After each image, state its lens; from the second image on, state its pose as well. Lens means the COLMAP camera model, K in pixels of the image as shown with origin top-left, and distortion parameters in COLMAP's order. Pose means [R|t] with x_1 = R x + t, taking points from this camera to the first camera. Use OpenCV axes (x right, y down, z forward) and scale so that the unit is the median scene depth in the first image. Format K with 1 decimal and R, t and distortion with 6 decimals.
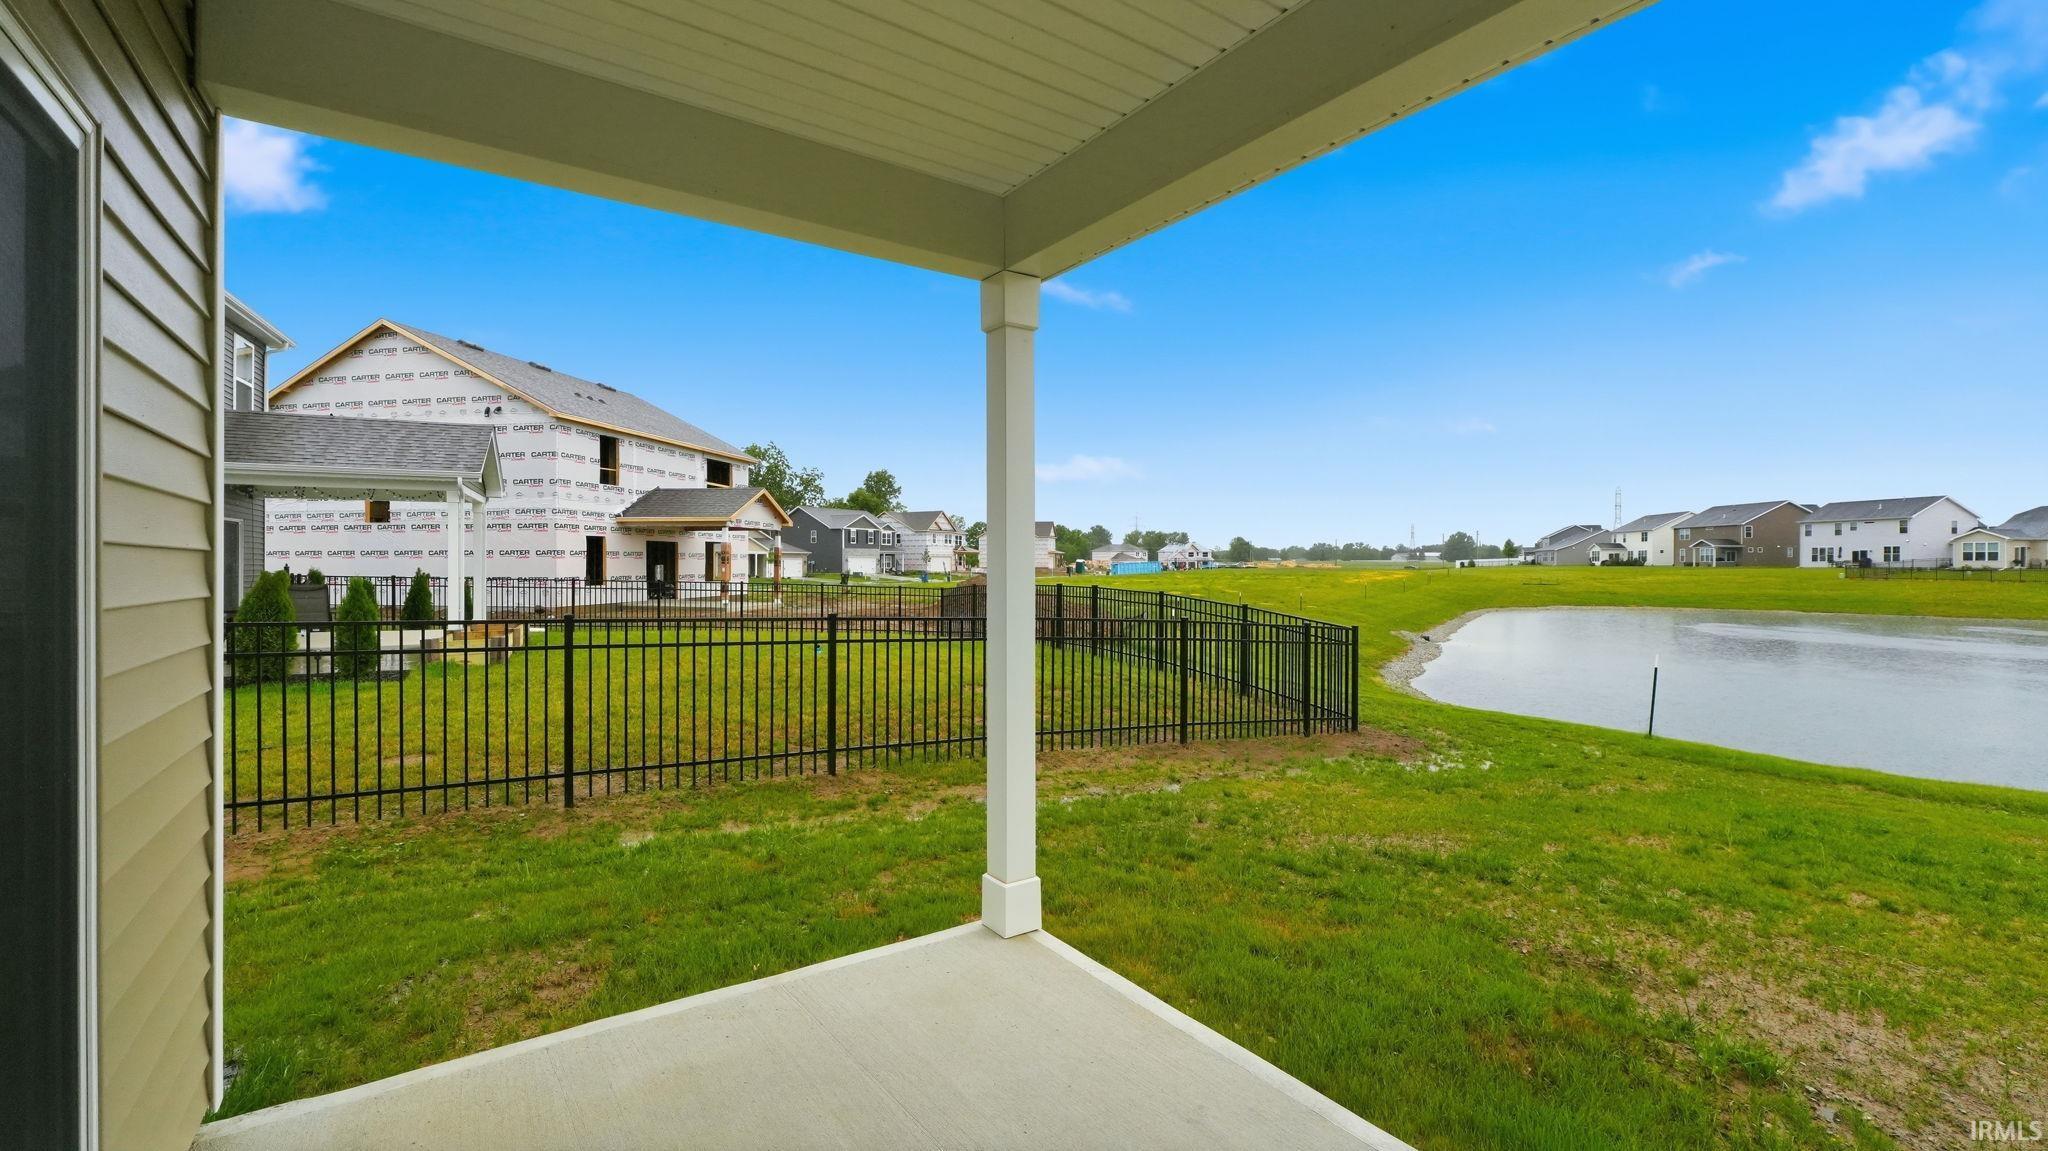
lens RADIAL K [[857.8, 0, 1020.7], [0, 857.8, 561.8], [0, 0, 1]] dist [-0.003753, -0.000552]
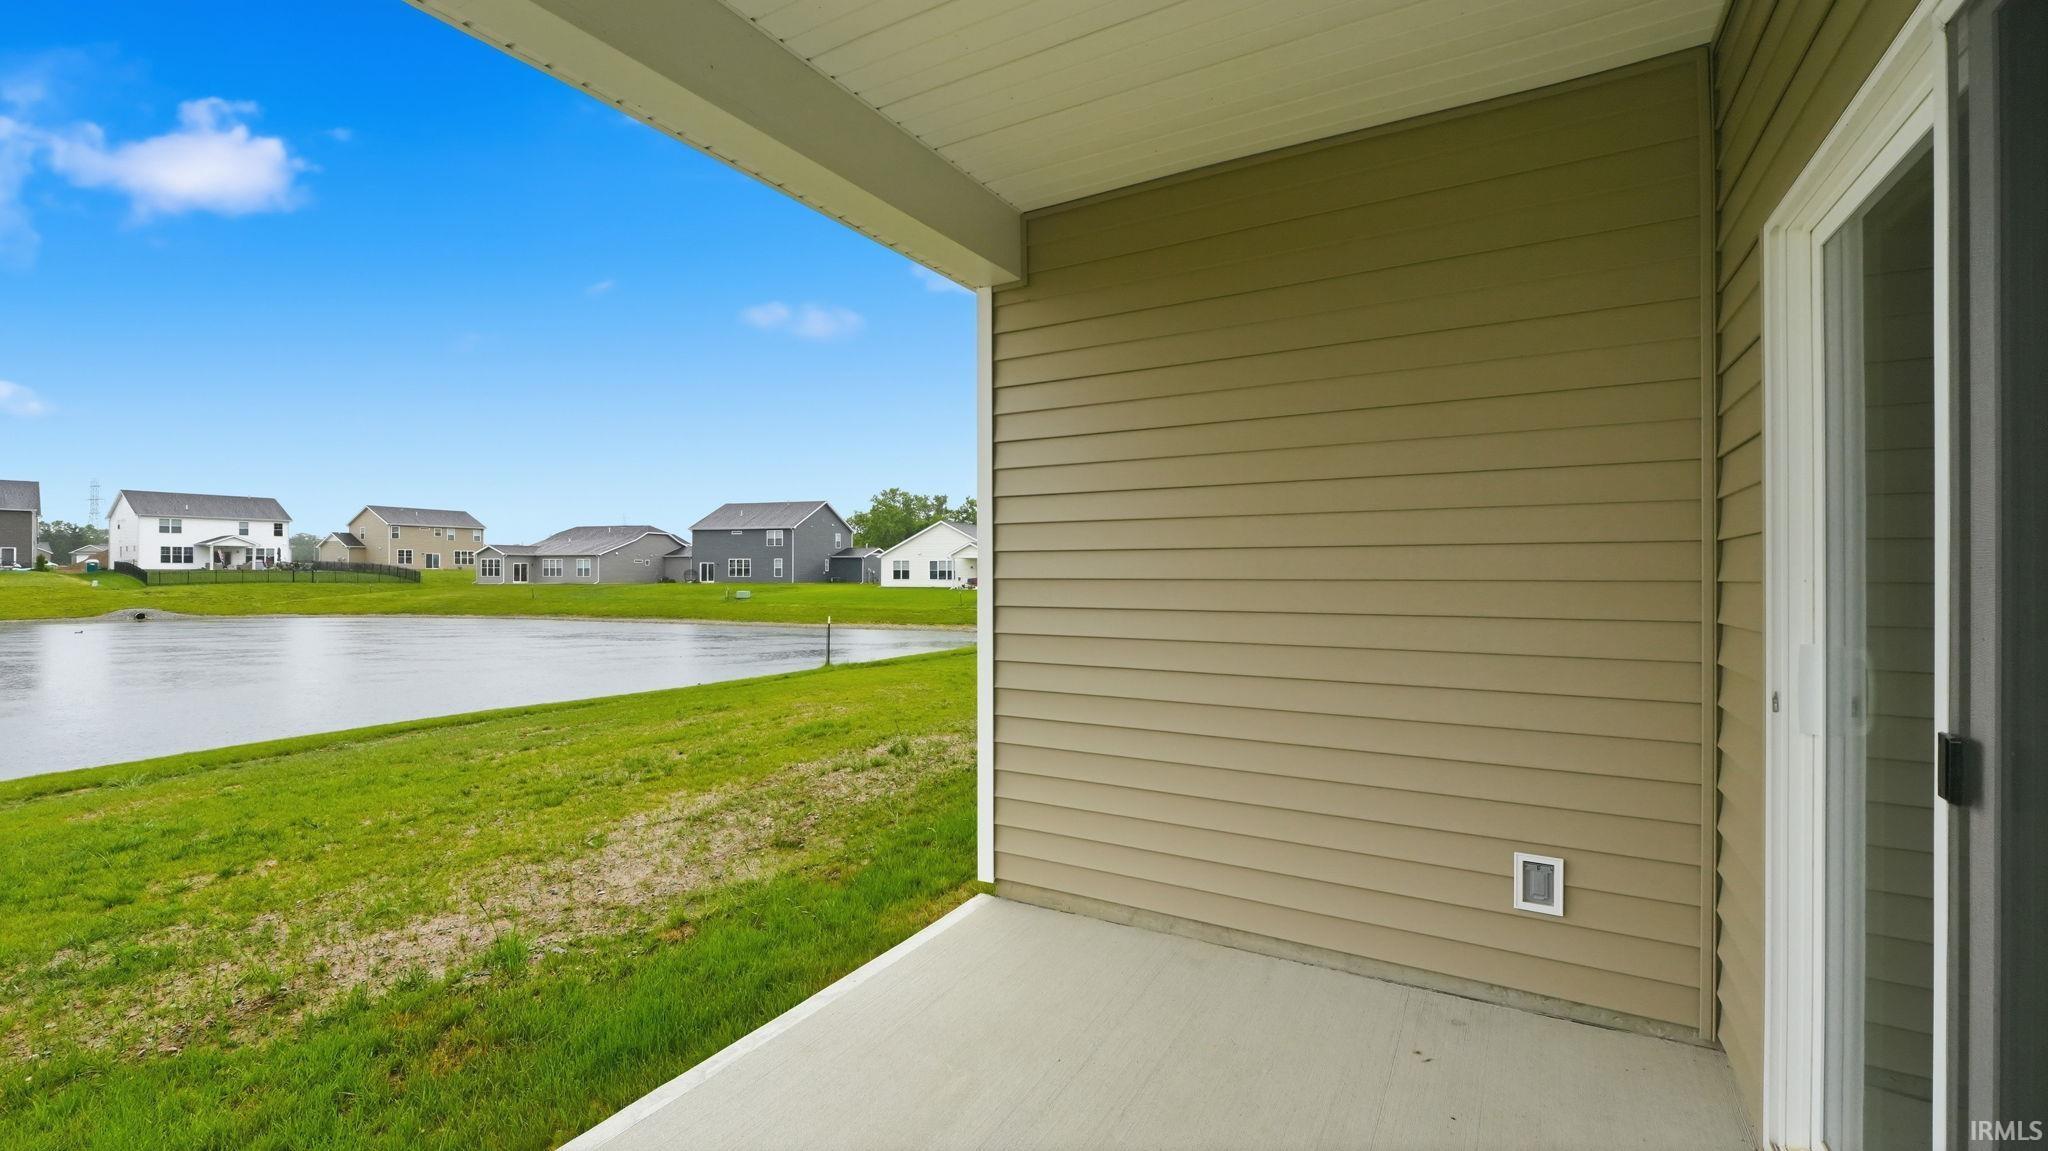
lens RADIAL K [[857.8, 0, 1003.6], [0, 857.8, 569.4], [0, 0, 1]] dist [-0.003753, -0.000552]
pose [[-0.404871, -0.005247, 0.914359, -0.479304], [-0.005676, 0.999979, 0.003225, 0.000963], [-0.914356, -0.003884, -0.404892, 0.649929]]
